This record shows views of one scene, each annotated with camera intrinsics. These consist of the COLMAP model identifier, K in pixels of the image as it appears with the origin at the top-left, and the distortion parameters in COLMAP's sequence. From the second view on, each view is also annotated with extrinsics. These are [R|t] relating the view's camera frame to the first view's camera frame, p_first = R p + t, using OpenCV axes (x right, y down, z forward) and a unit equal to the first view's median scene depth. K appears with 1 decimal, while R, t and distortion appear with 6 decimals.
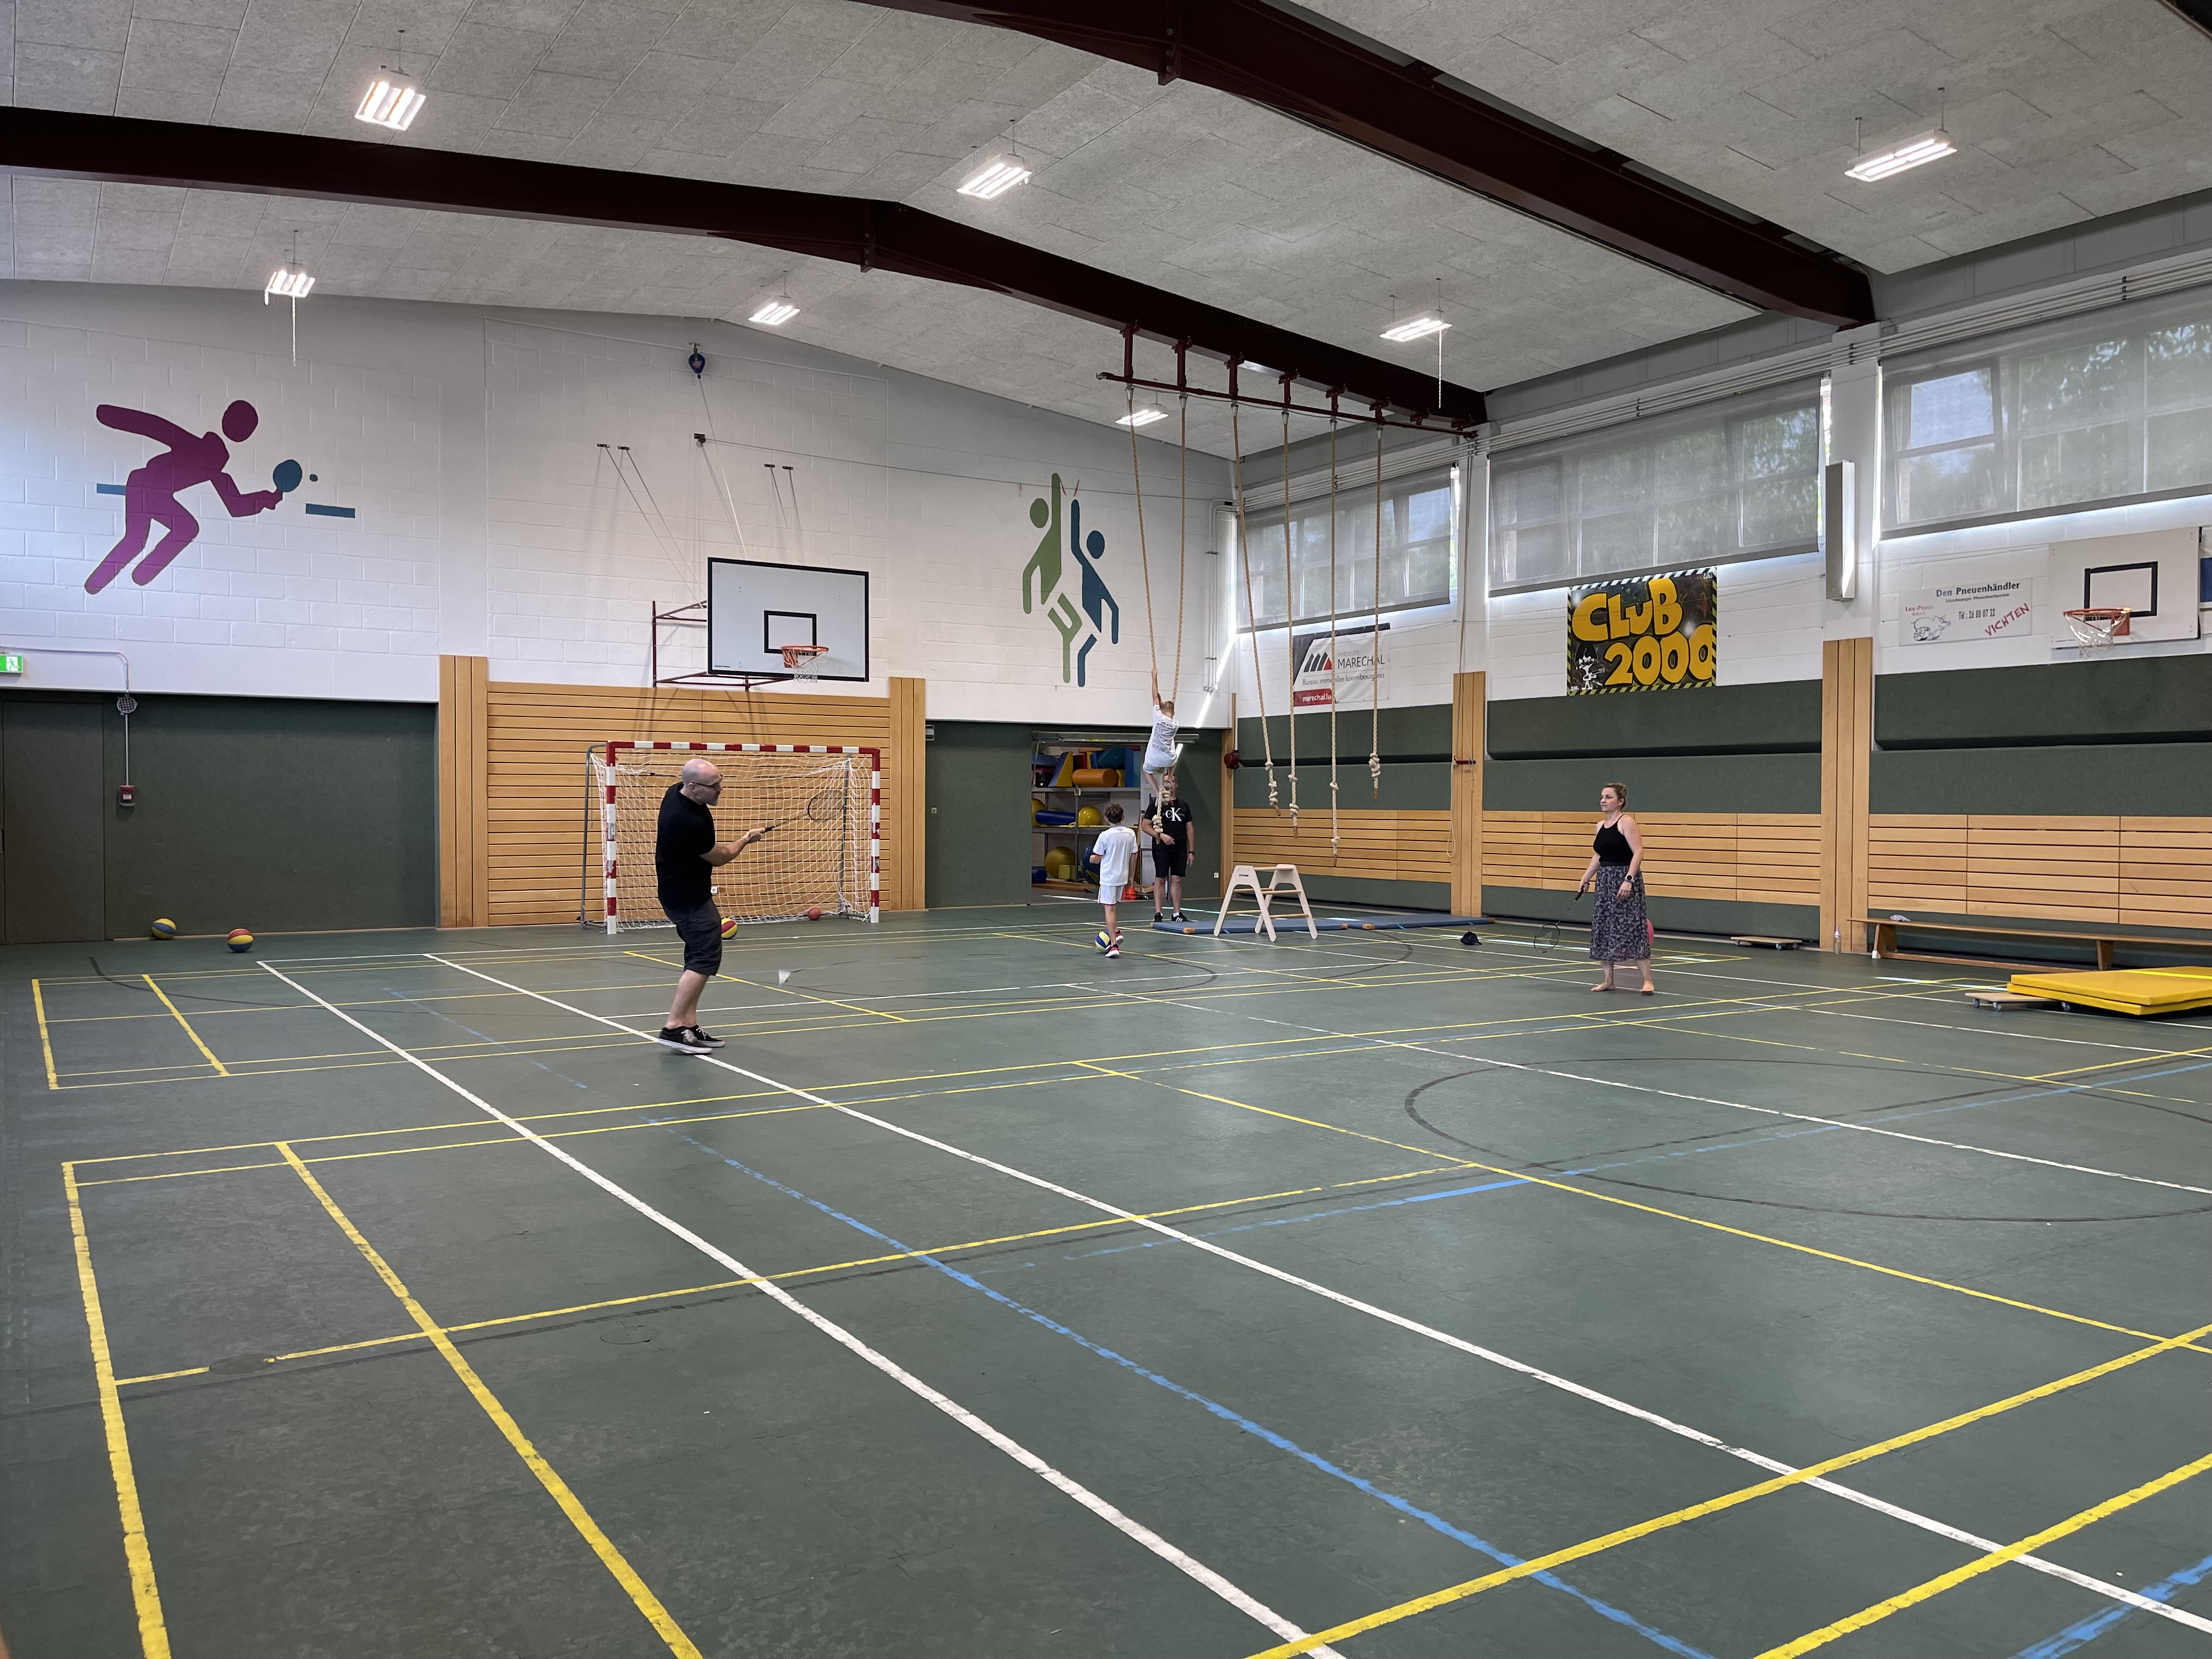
lens RADIAL K [[1642.8, 0, 1108.7], [0, 1642.8, 824.9], [0, 0, 1]] dist [0.070558, -0.085503]
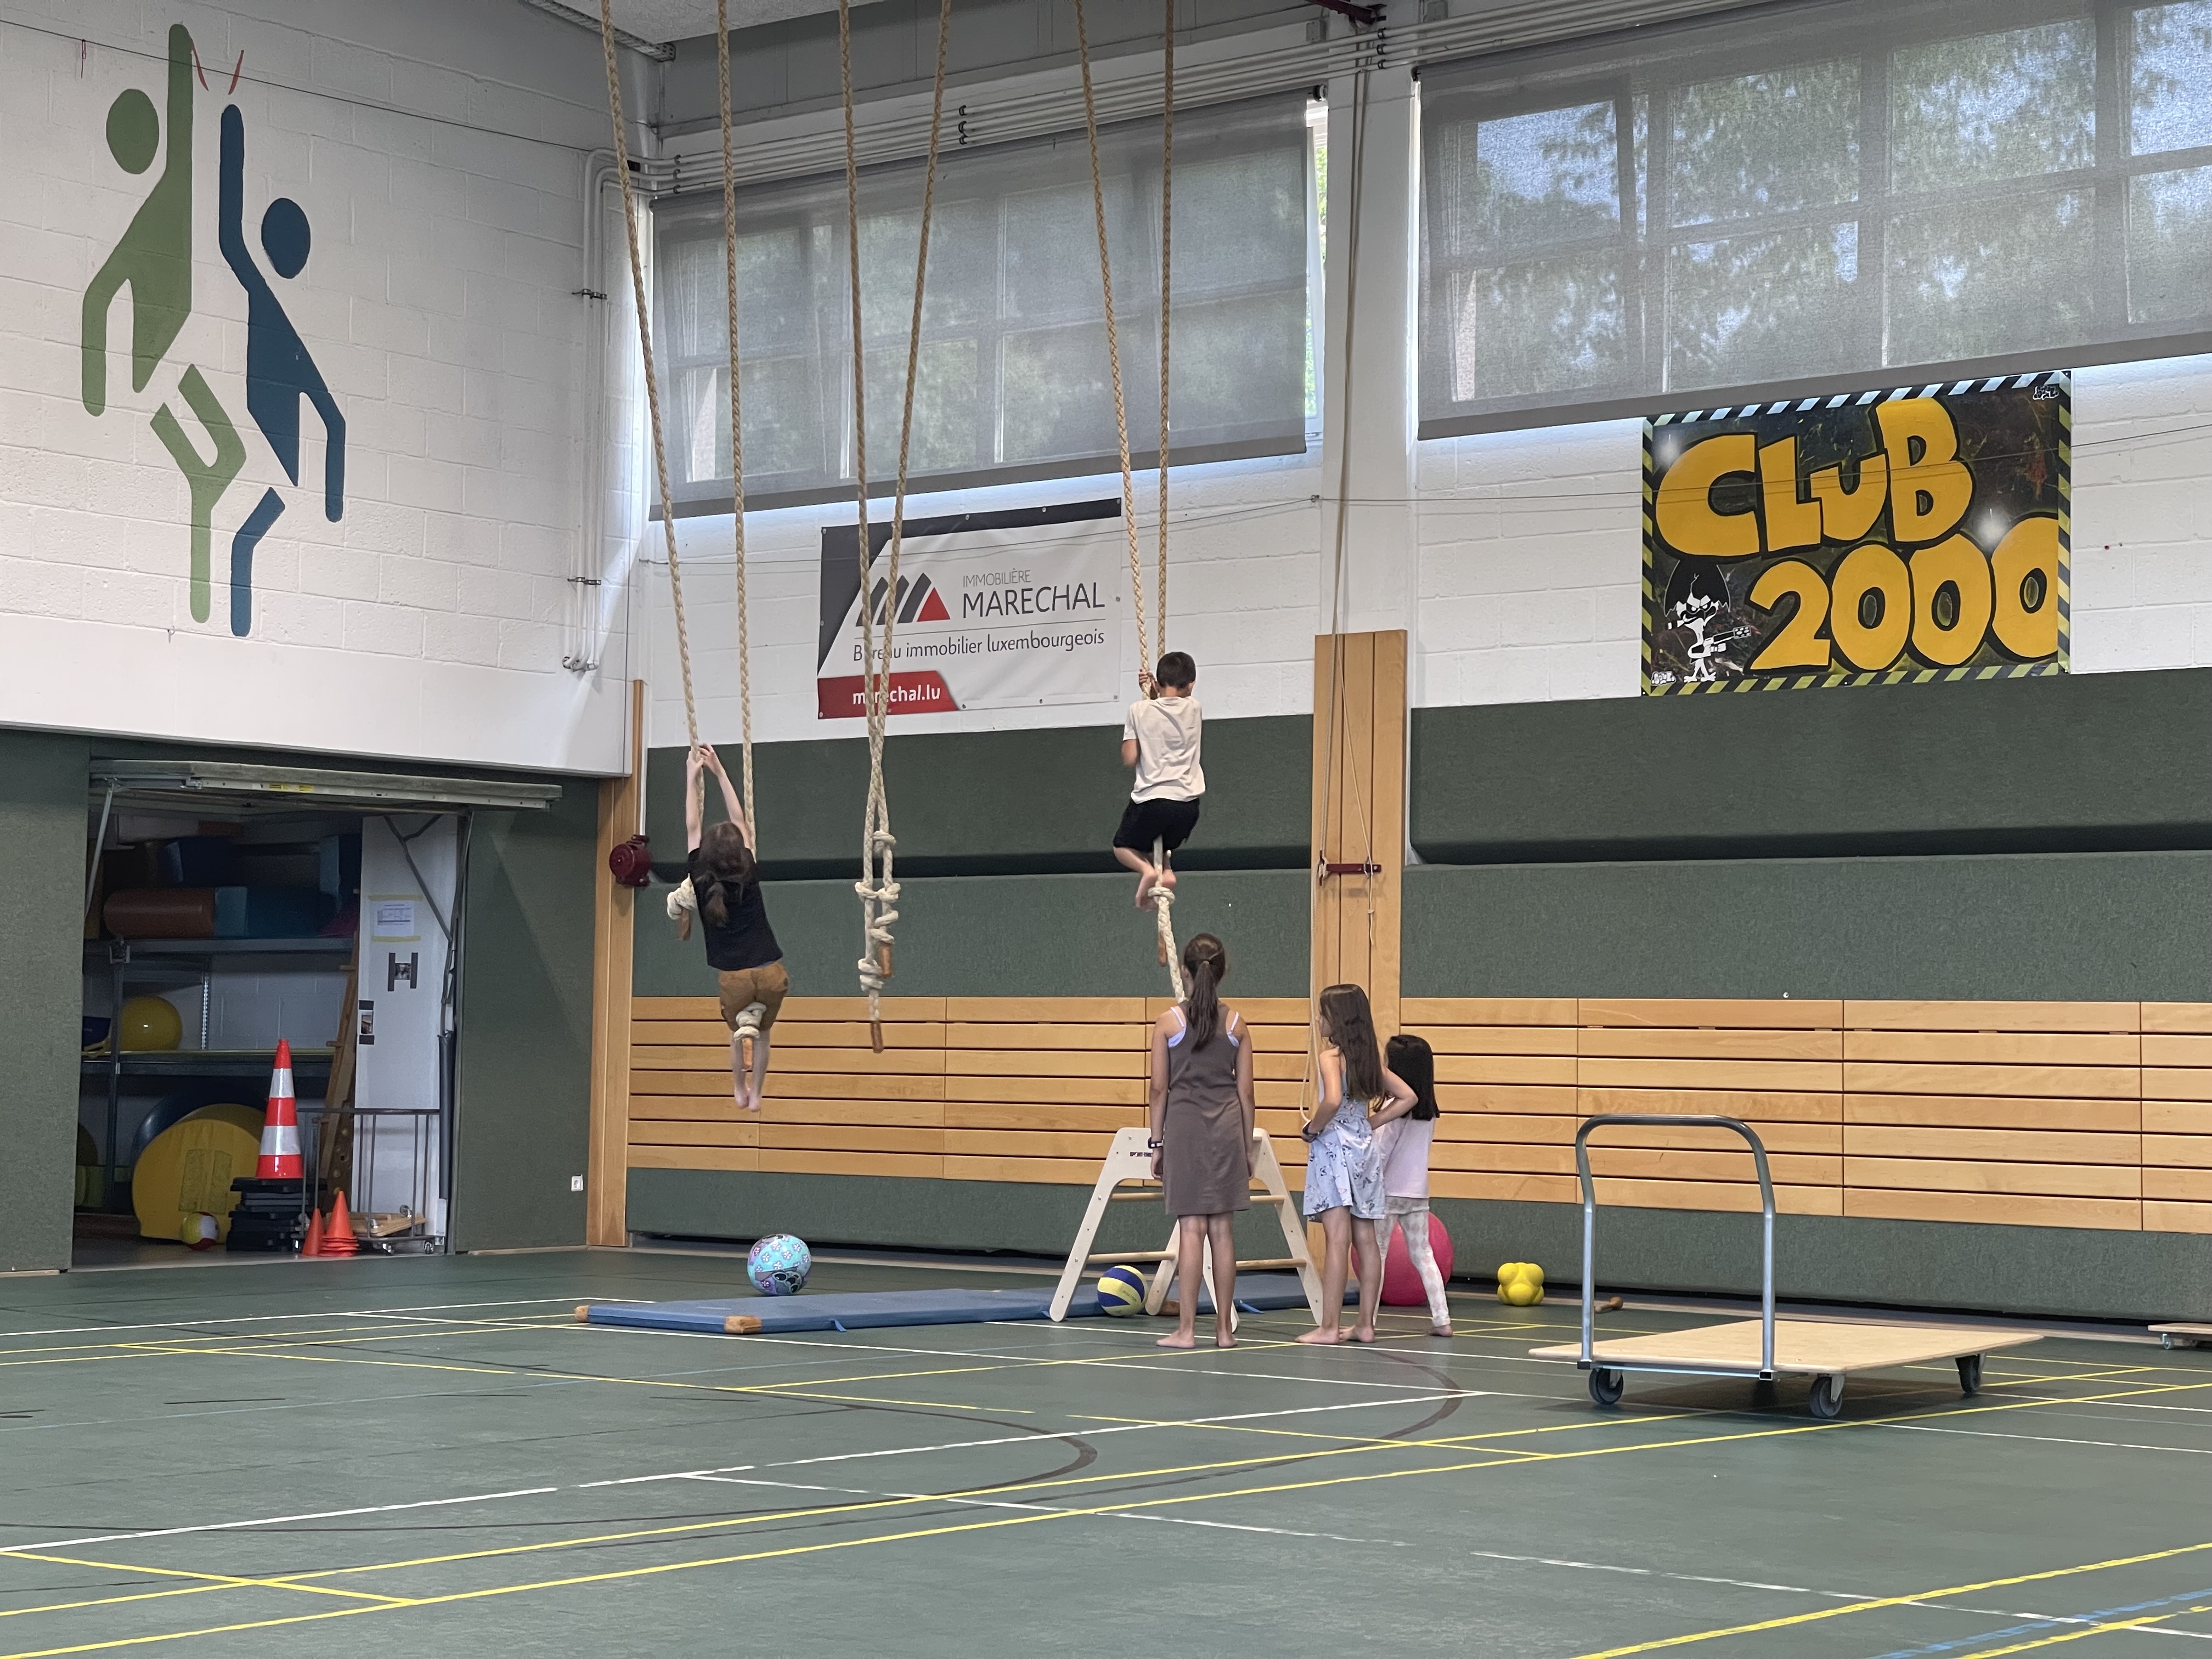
lens RADIAL K [[3992.8, 0, 1126.2], [0, 3992.8, 792.1], [0, 0, 1]] dist [0.229094, 0.000000]
pose [[0.947994, 0.030654, 0.316808, -0.127167], [-0.005750, 0.996838, -0.079247, 0.017868], [-0.318235, 0.073305, 0.945173, 0.156656]]
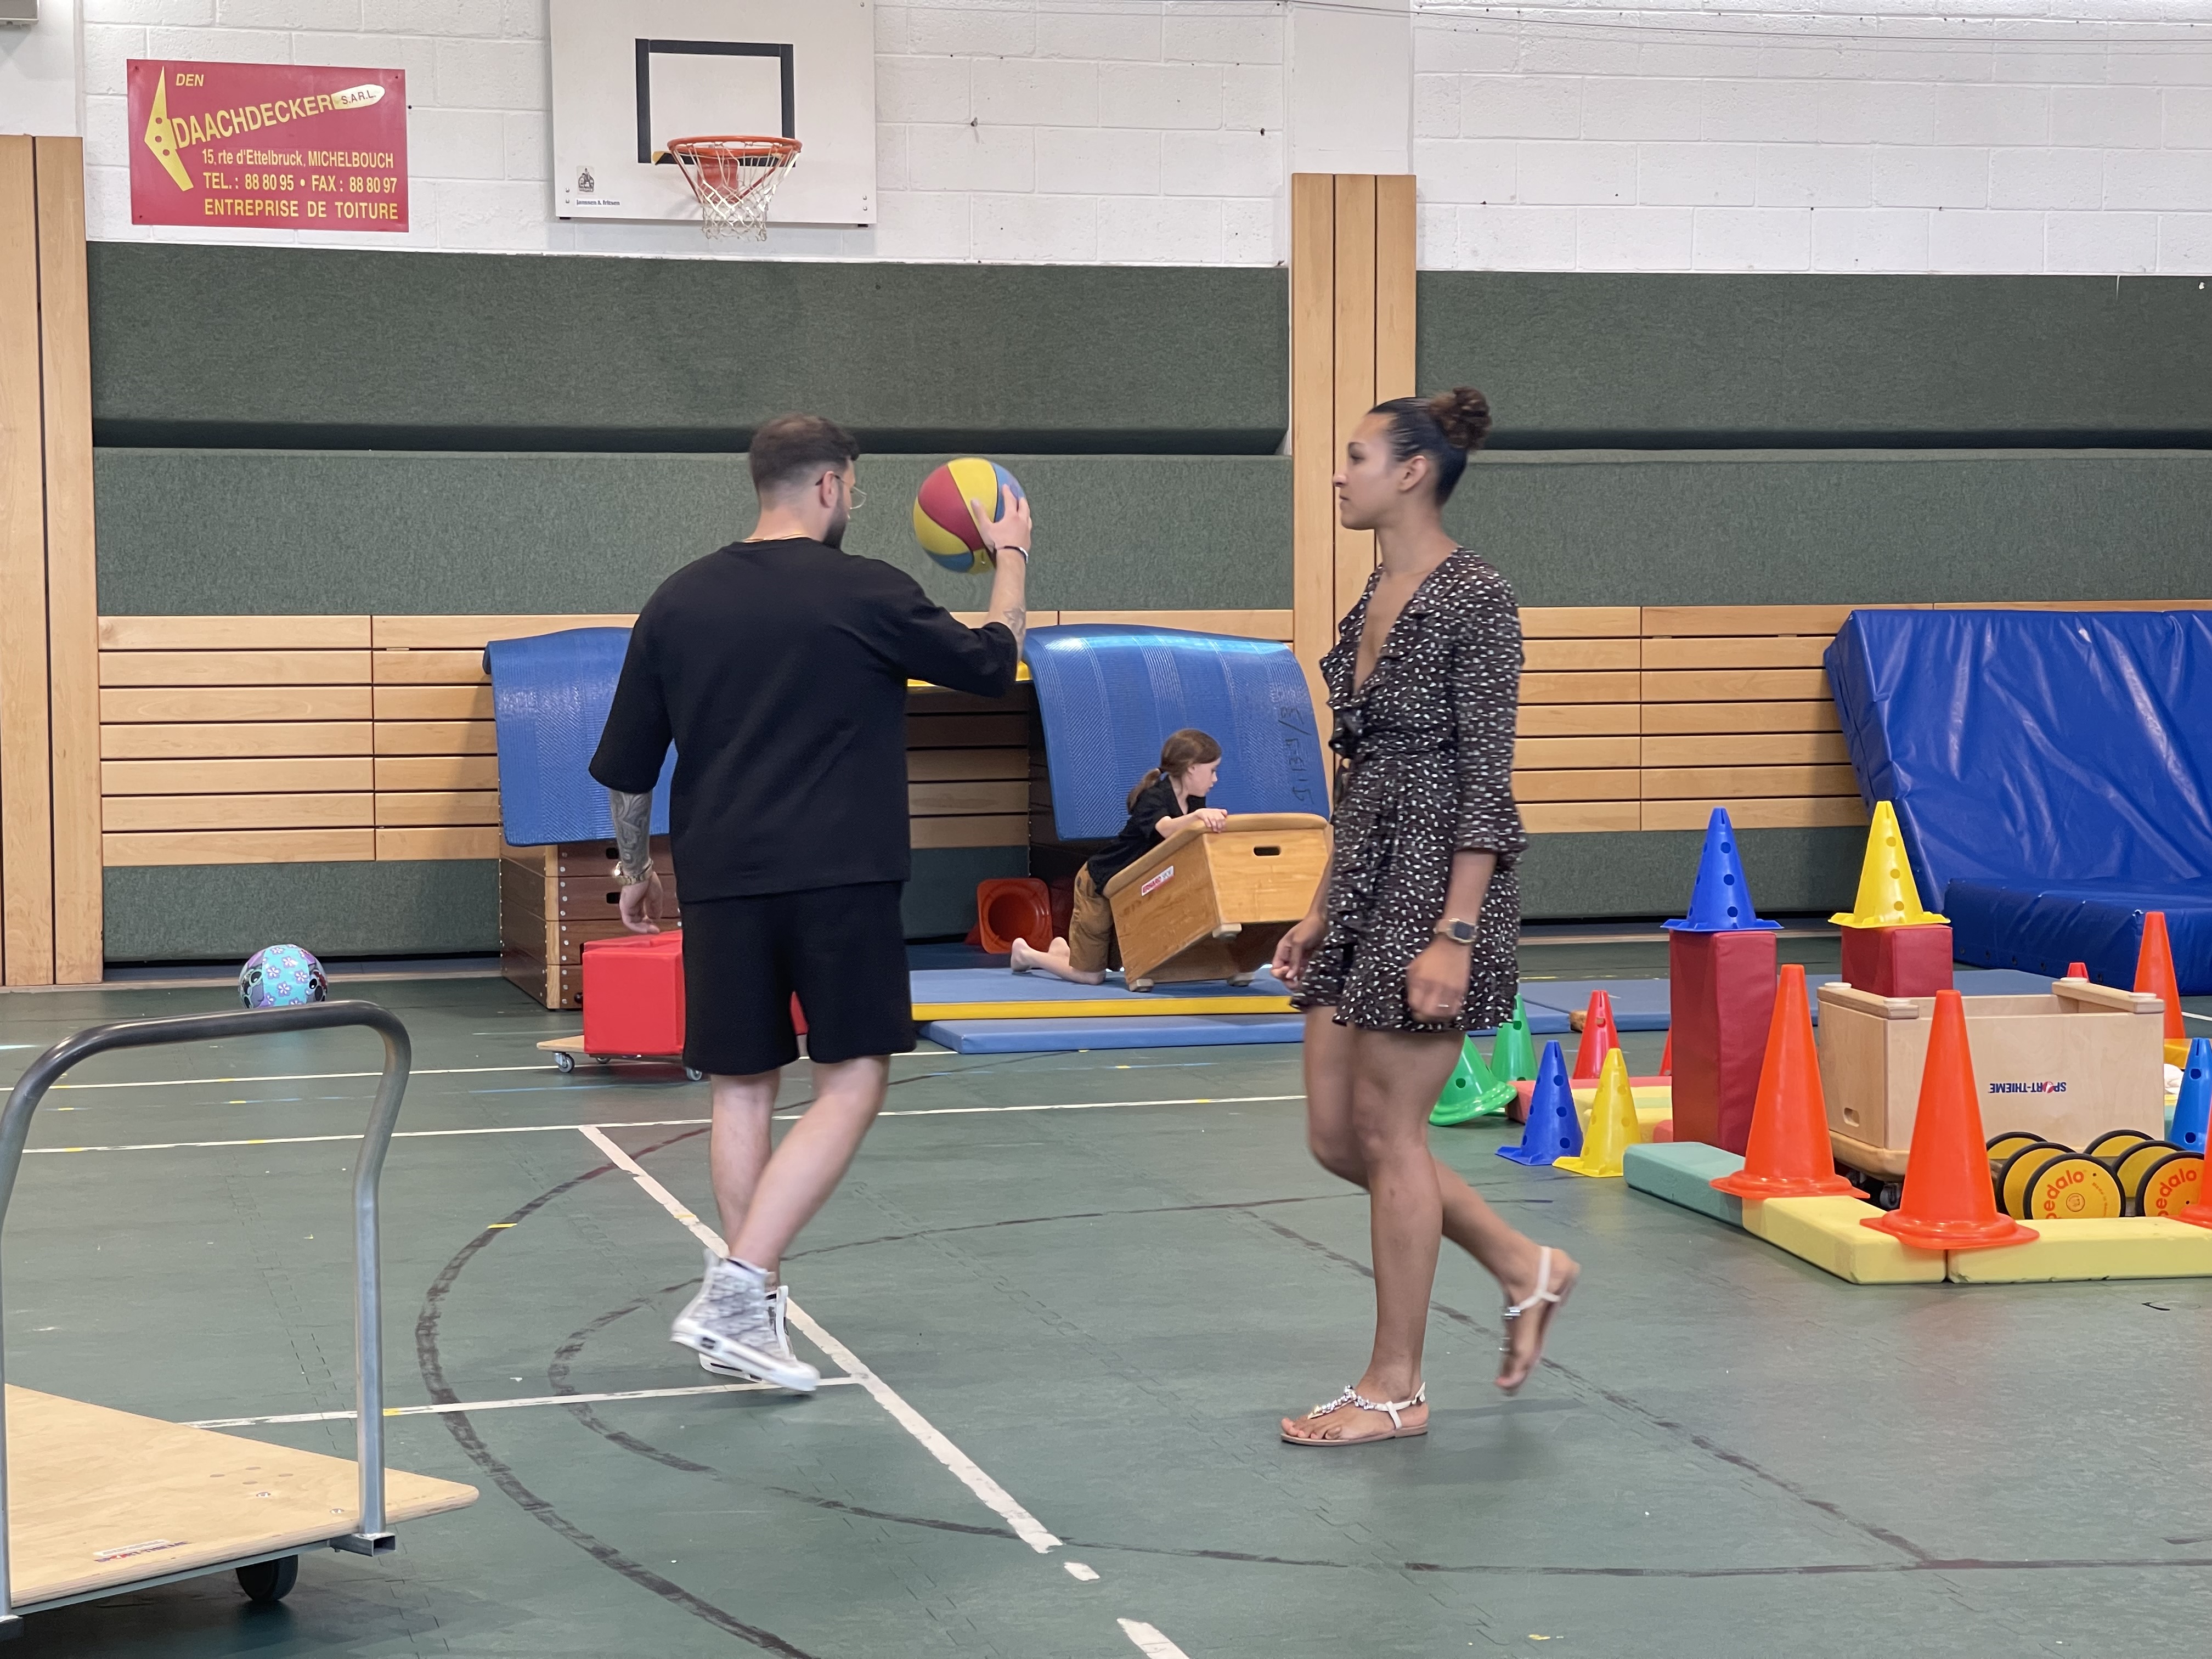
lens RADIAL K [[3992.8, 0, 1114.9], [0, 3992.8, 795.0], [0, 0, 1]] dist [0.229094, 0.000000]
pose [[0.320782, -0.055591, 0.945520, -0.554752], [0.020299, 0.998450, 0.051817, -0.014400], [-0.946935, 0.002571, 0.321414, 0.822252]]
